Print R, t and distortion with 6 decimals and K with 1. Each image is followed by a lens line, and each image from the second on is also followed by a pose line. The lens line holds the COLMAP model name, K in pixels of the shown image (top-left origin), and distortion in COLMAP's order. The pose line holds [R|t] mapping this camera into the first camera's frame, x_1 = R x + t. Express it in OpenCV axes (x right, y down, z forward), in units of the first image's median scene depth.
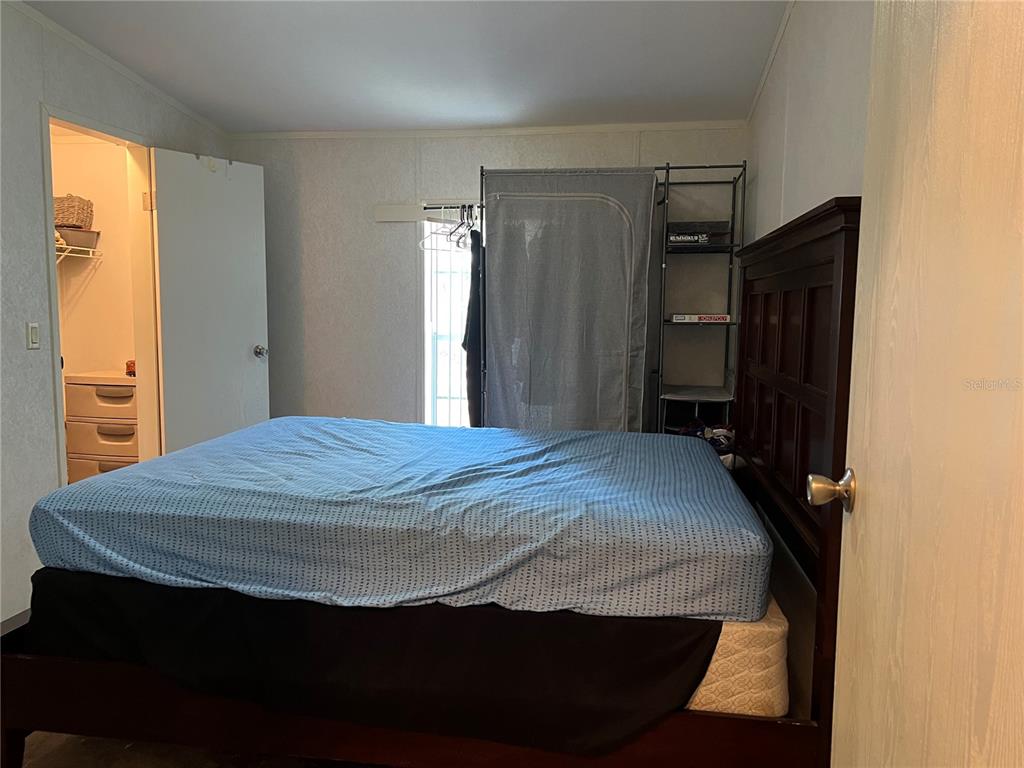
lens RADIAL K [[760.3, 0, 510.2], [0, 760.3, 385.8], [0, 0, 1]] dist [0.066321, -0.084968]
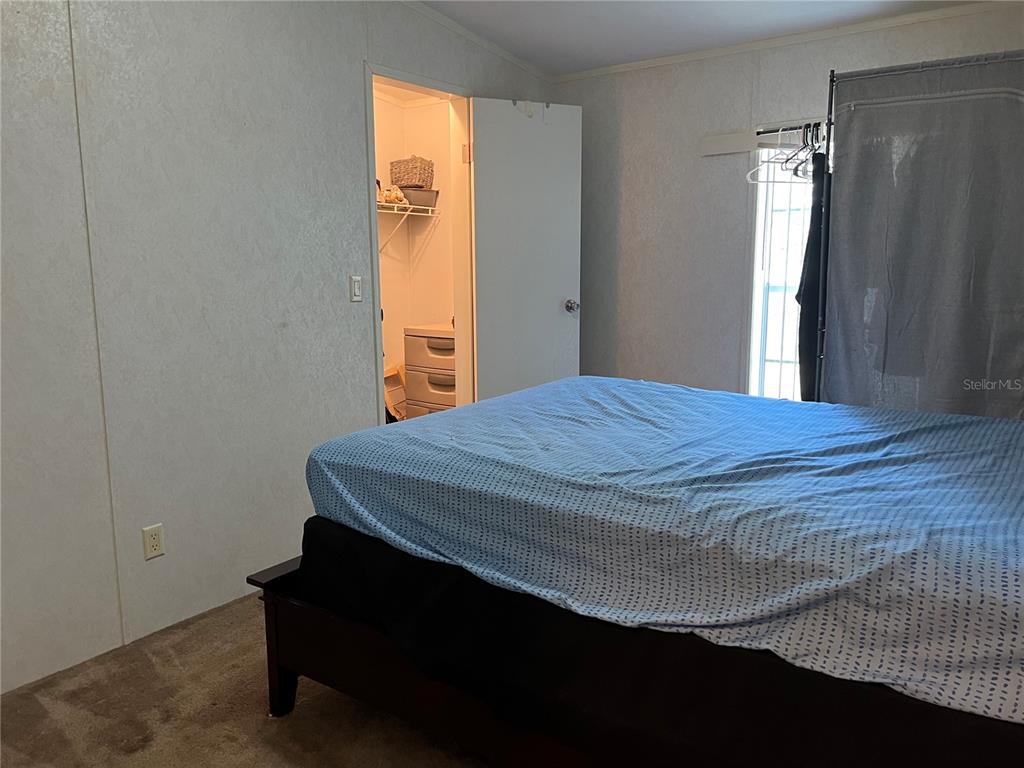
lens RADIAL K [[760.3, 0, 510.2], [0, 760.3, 385.8], [0, 0, 1]] dist [0.066321, -0.084968]
pose [[0.894054, 0.053141, -0.444796, 0.061835], [-0.029062, 0.997728, 0.060786, -0.002699], [0.447015, -0.041419, 0.893567, 0.225461]]
